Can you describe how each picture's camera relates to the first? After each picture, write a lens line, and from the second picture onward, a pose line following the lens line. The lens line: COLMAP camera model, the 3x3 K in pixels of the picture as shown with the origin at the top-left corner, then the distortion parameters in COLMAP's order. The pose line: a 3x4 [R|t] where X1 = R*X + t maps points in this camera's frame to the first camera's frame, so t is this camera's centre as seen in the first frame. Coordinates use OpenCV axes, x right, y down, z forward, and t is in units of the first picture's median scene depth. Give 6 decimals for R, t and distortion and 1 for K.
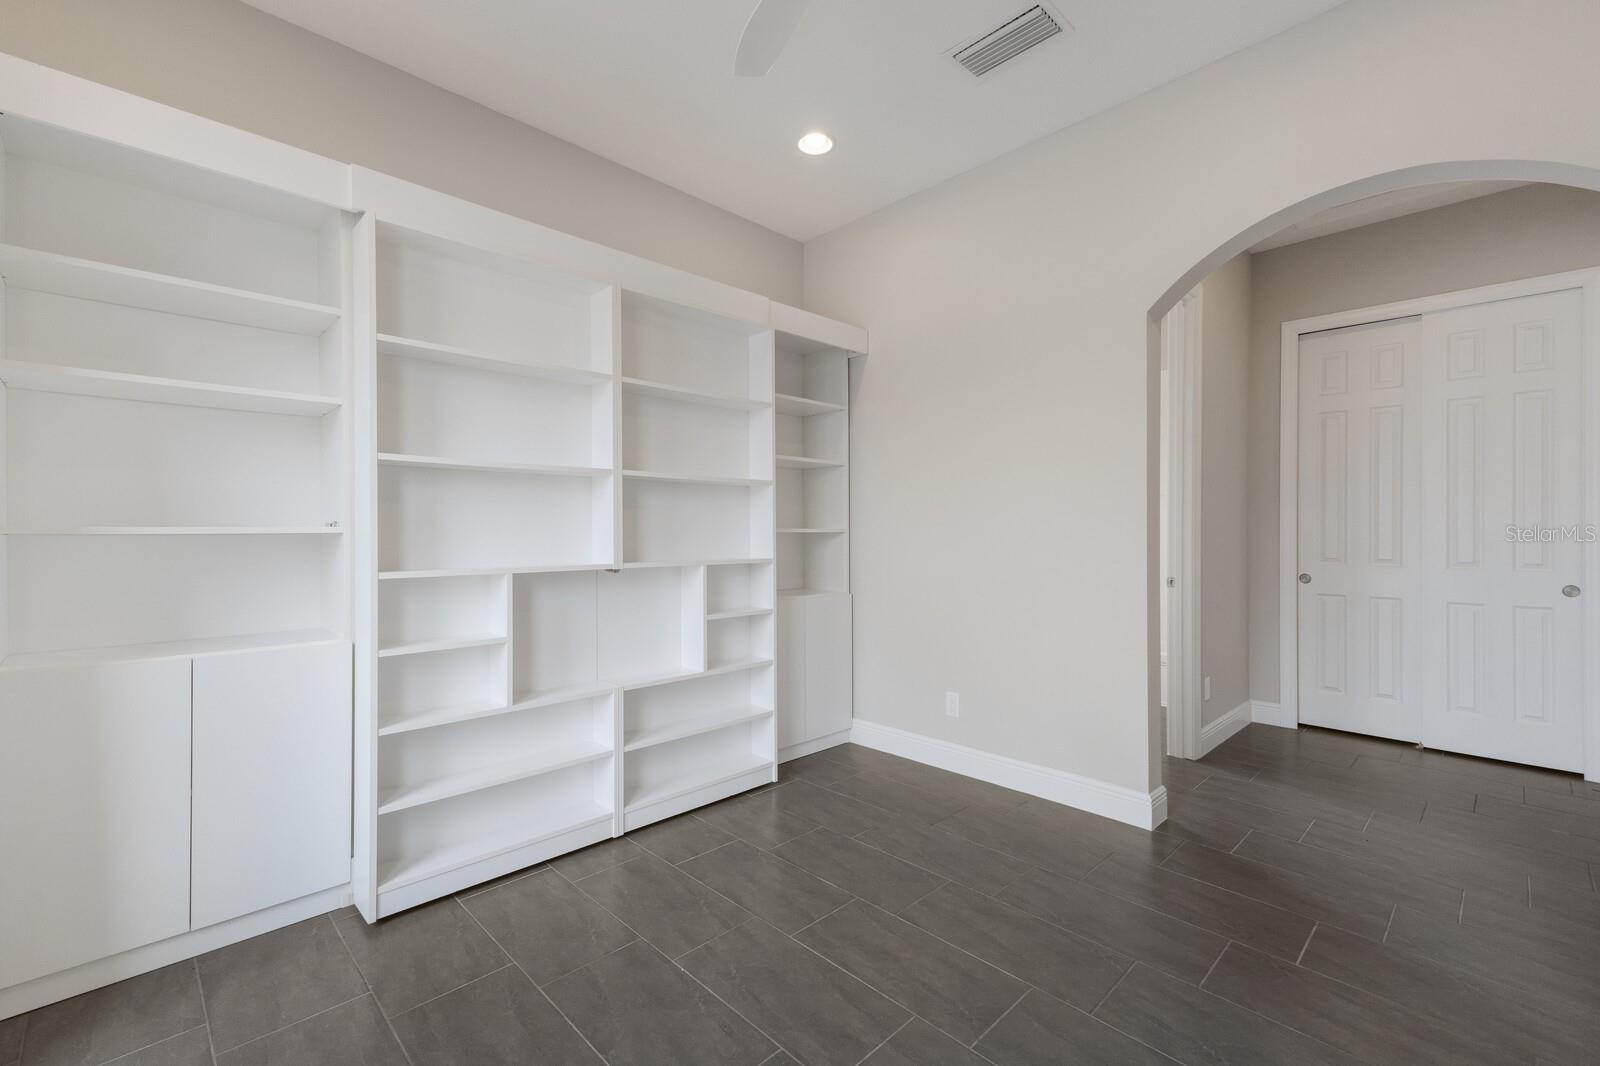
lens RADIAL K [[692.9, 0, 788.9], [0, 692.9, 524.5], [0, 0, 1]] dist [0.004456, 0.000272]
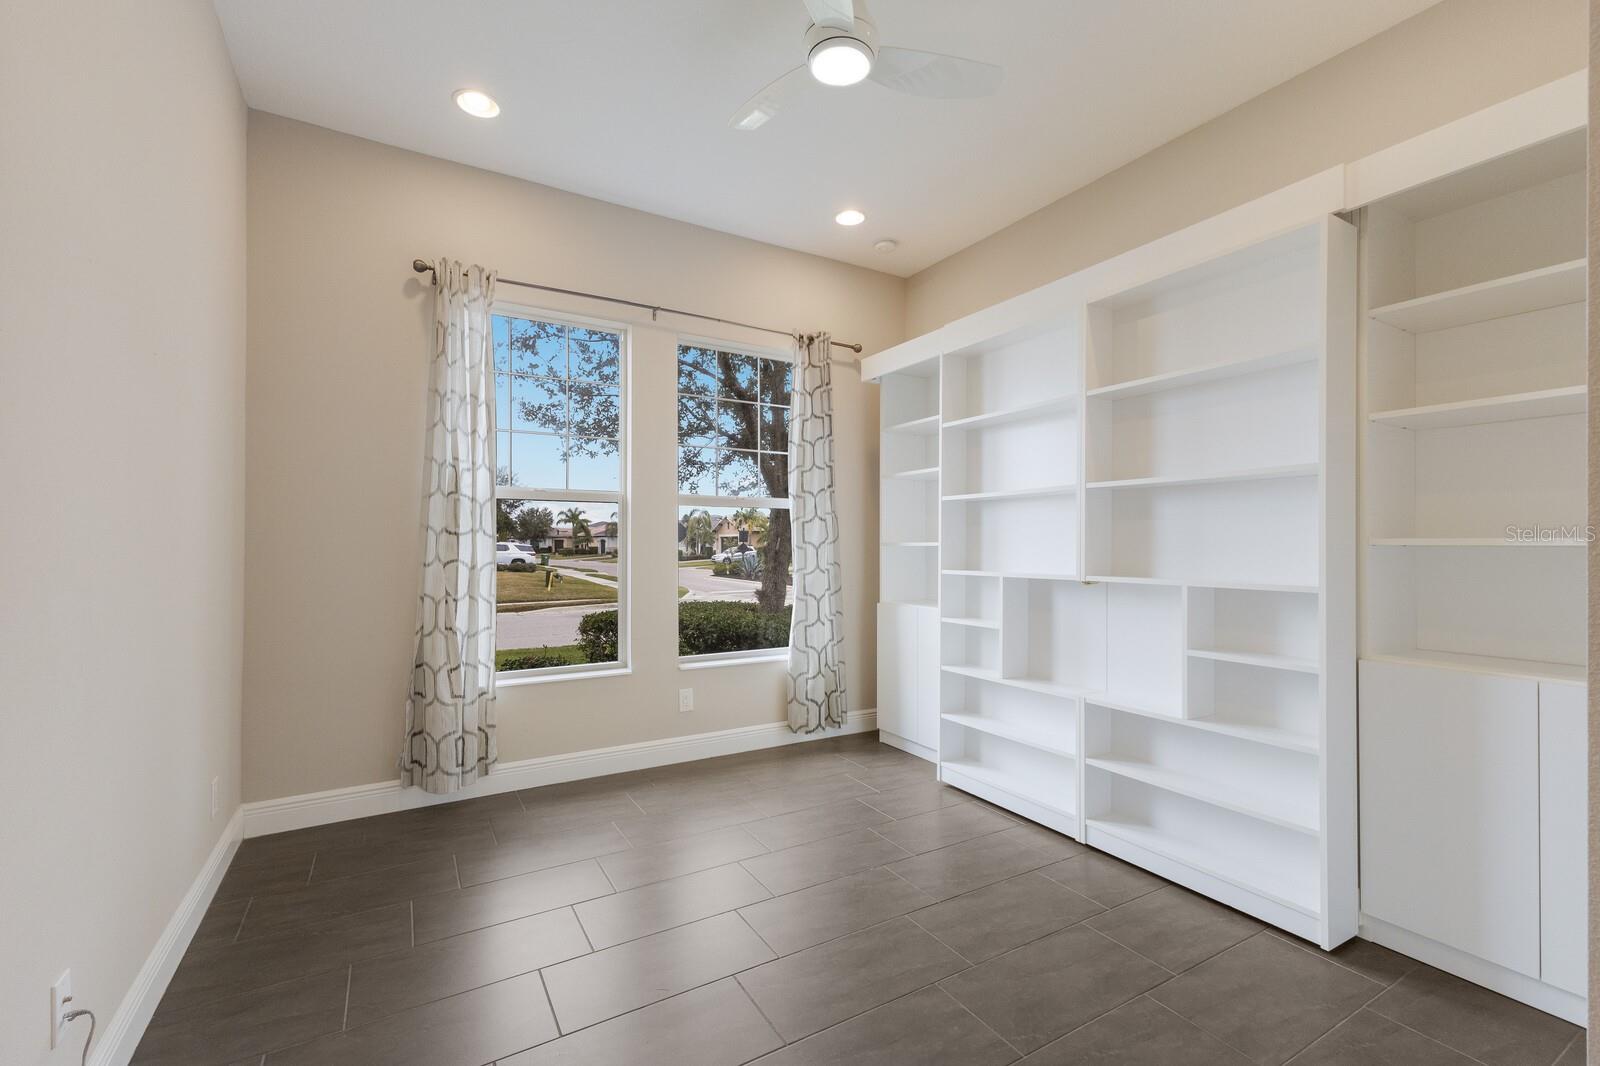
lens RADIAL K [[692.9, 0, 792.9], [0, 692.9, 541.7], [0, 0, 1]] dist [0.004456, 0.000272]
pose [[-0.243655, 0.002223, -0.969859, 0.716948], [0.008654, 0.999963, 0.000118, -0.001535], [0.969823, -0.008364, -0.243666, 0.701040]]
